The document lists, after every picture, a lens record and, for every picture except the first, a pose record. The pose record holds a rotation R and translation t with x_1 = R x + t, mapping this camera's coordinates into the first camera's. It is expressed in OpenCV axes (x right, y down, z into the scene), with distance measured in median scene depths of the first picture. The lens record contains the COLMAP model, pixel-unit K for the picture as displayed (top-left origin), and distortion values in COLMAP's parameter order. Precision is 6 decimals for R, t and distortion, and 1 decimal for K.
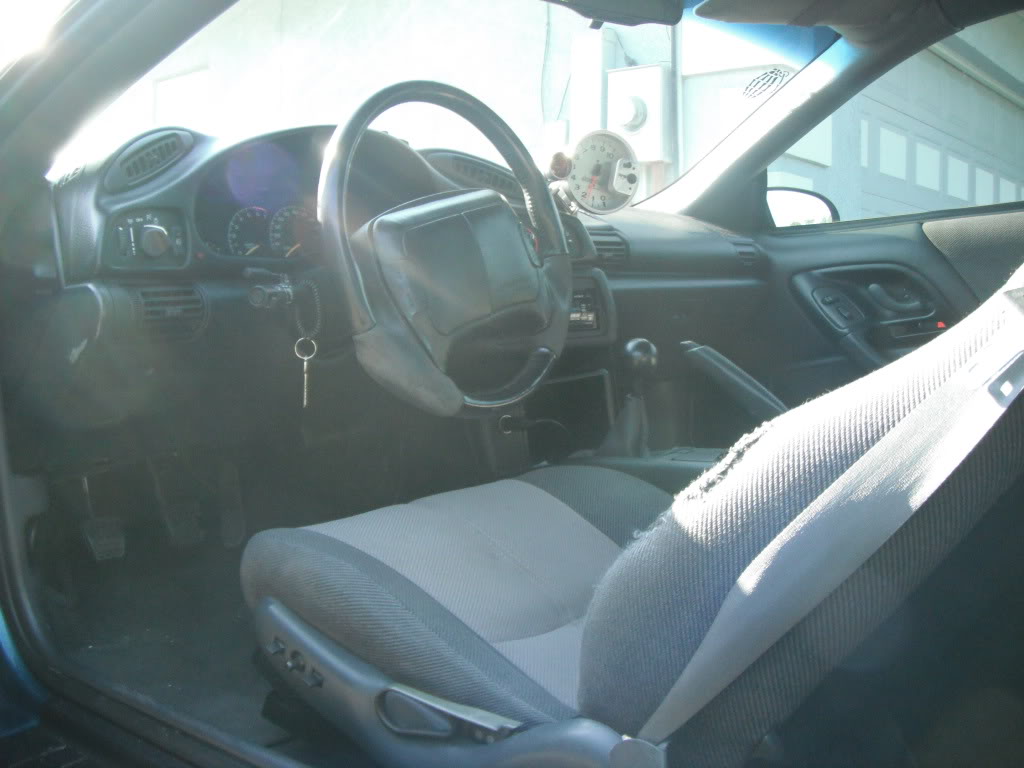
lens RADIAL K [[1114.4, 0, 508.0], [0, 1114.4, 383.1], [0, 0, 1]] dist [-0.076326, 0.000000]
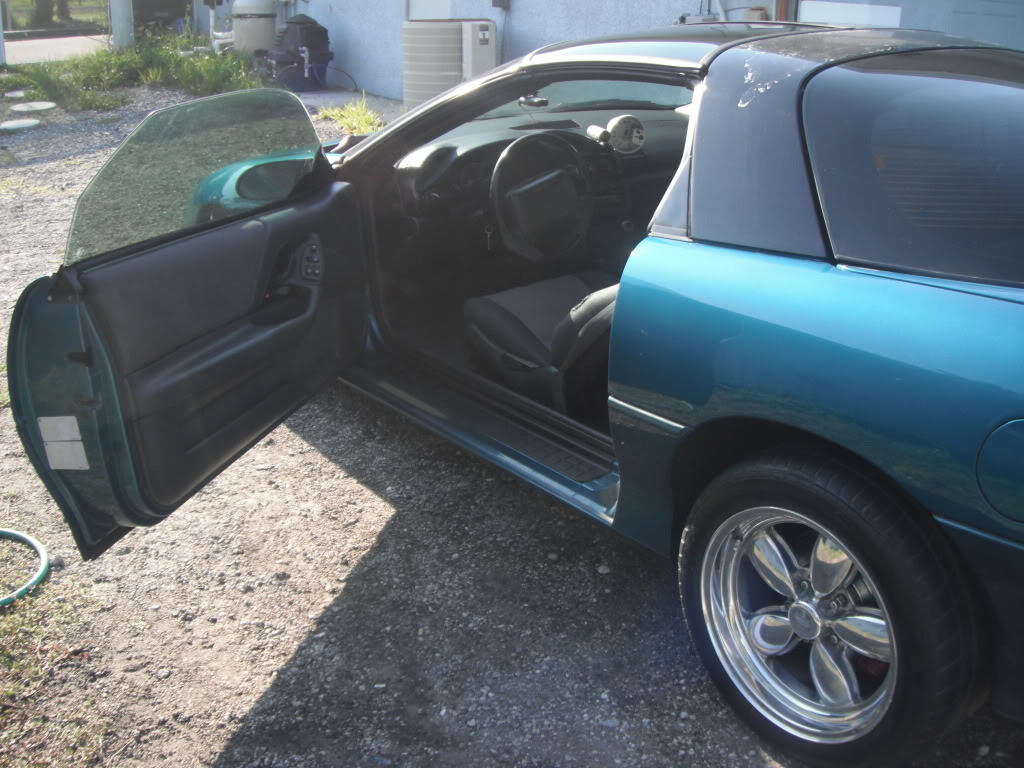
lens RADIAL K [[1114.4, 0, 510.8], [0, 1114.4, 383.4], [0, 0, 1]] dist [-0.076326, 0.000000]
pose [[0.976060, 0.074000, -0.204525, 0.400038], [-0.012342, 0.957672, 0.287597, -0.402500], [0.217150, -0.278188, 0.935659, -1.437457]]
